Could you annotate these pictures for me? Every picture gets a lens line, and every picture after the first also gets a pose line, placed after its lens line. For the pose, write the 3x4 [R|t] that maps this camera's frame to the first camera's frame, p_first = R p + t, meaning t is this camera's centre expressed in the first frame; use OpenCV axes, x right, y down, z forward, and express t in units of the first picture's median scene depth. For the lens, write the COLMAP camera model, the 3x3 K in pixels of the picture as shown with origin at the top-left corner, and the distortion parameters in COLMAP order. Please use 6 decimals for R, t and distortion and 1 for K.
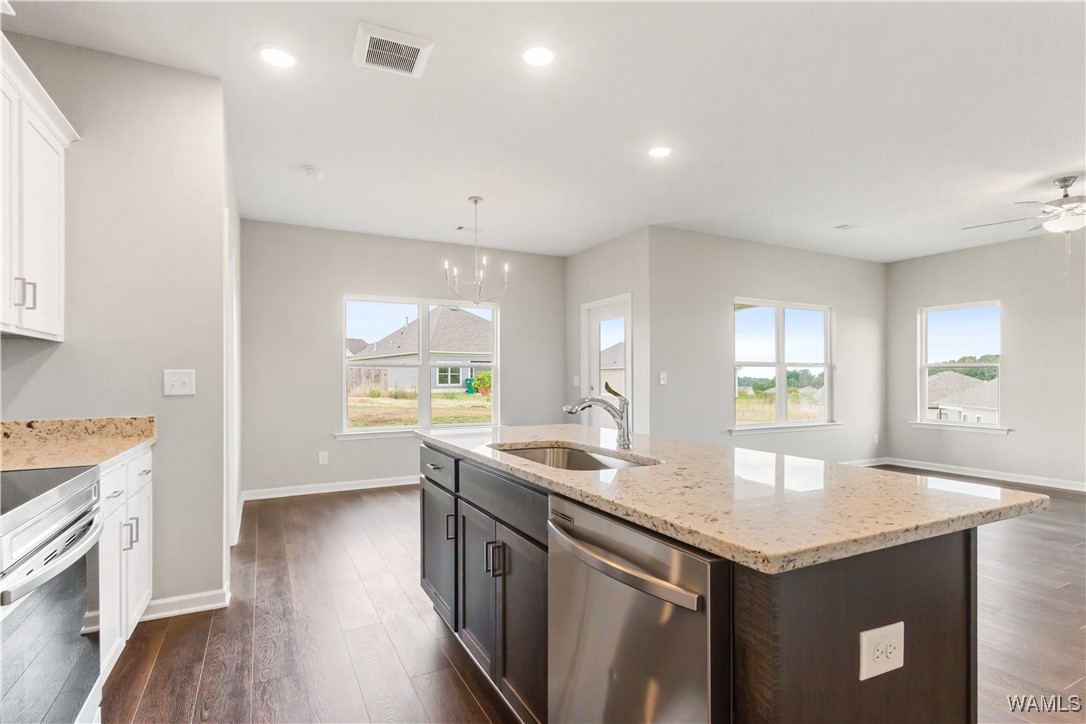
lens RADIAL K [[517.7, 0, 542.3], [0, 517.7, 375.9], [0, 0, 1]] dist [0.000266, 0.000124]
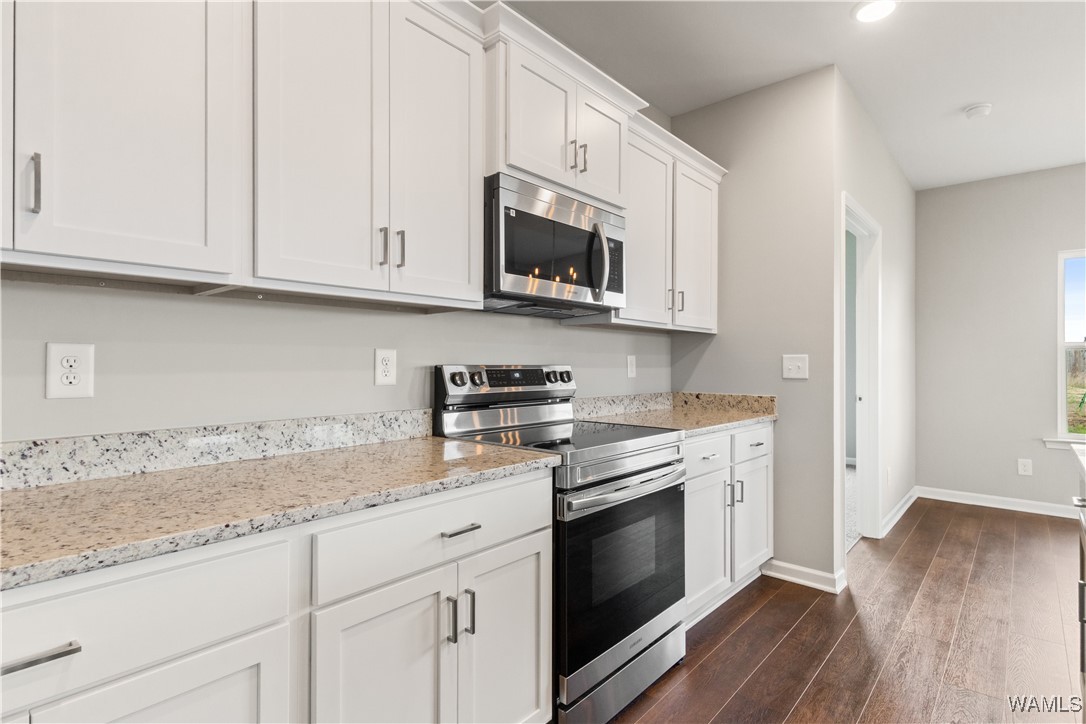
lens RADIAL K [[519.7, 0, 544.7], [0, 519.7, 358.7], [0, 0, 1]] dist [-0.000364, -0.000068]
pose [[0.366171, 0.000894, -0.930547, 0.101757], [-0.005141, 0.999986, -0.001062, 0.000133], [0.930533, 0.005173, 0.366170, 0.106228]]
